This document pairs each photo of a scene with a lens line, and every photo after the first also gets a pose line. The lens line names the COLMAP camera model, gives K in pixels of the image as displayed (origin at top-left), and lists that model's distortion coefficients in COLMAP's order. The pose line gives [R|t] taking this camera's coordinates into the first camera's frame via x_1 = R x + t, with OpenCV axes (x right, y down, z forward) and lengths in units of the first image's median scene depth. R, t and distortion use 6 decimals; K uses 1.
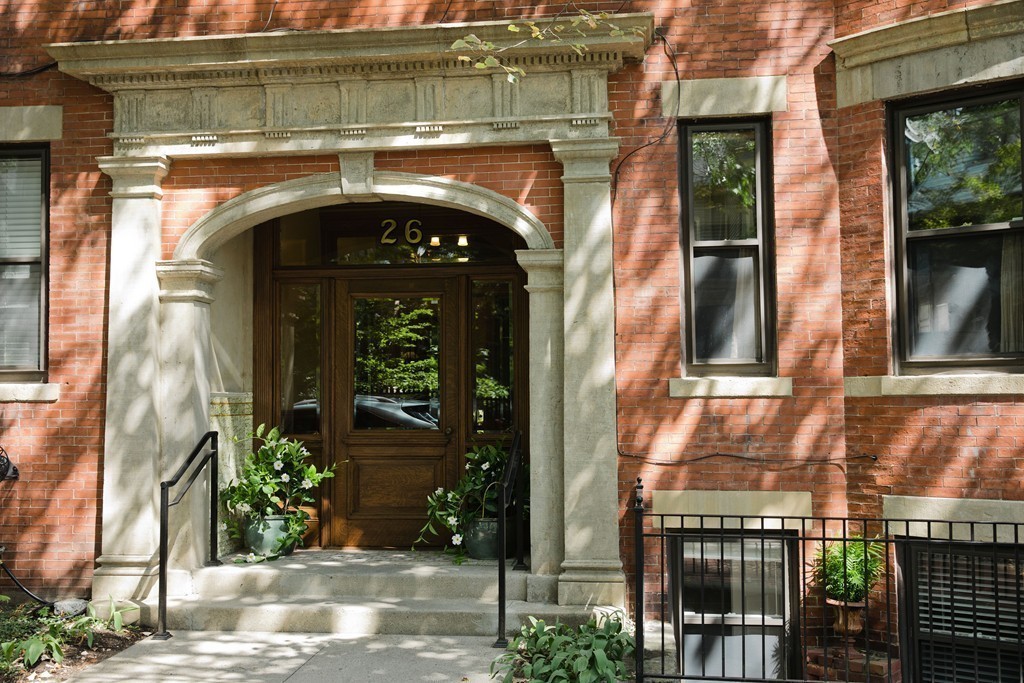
lens RADIAL K [[1058.1, 0, 512.0], [0, 1058.1, 341.5], [0, 0, 1]] dist [0.016837, 0.043943]
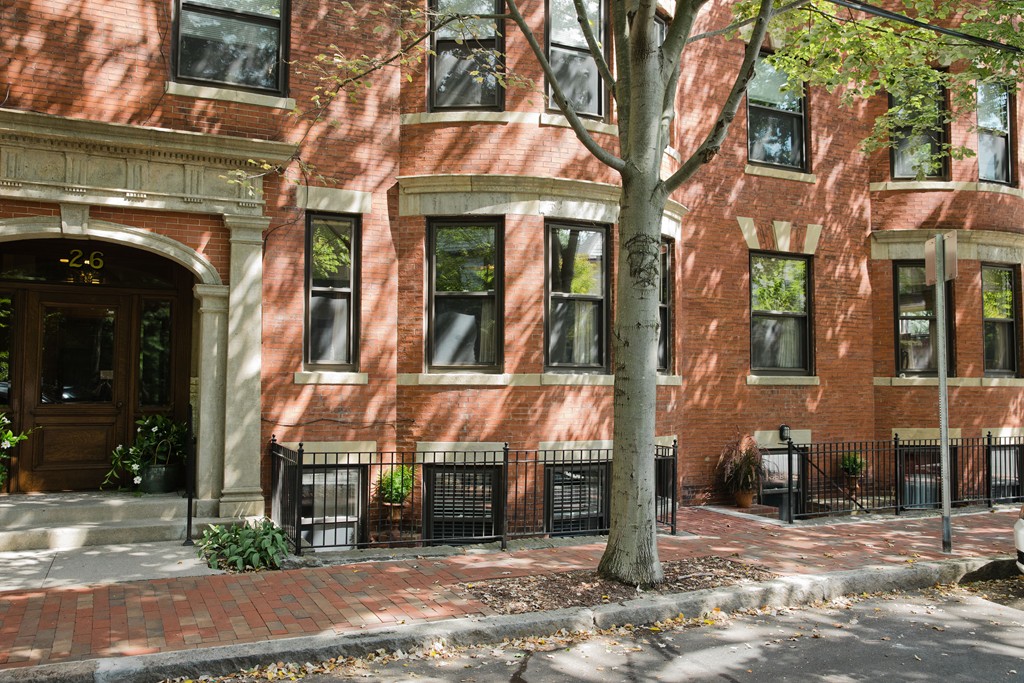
lens RADIAL K [[719.3, 0, 512.0], [0, 719.3, 341.5], [0, 0, 1]] dist [0.001170, 0.001846]
pose [[0.869376, 0.045324, 0.492068, -0.100933], [-0.041845, 0.998960, -0.018082, -0.004900], [-0.492376, -0.004871, 0.870369, -0.103006]]
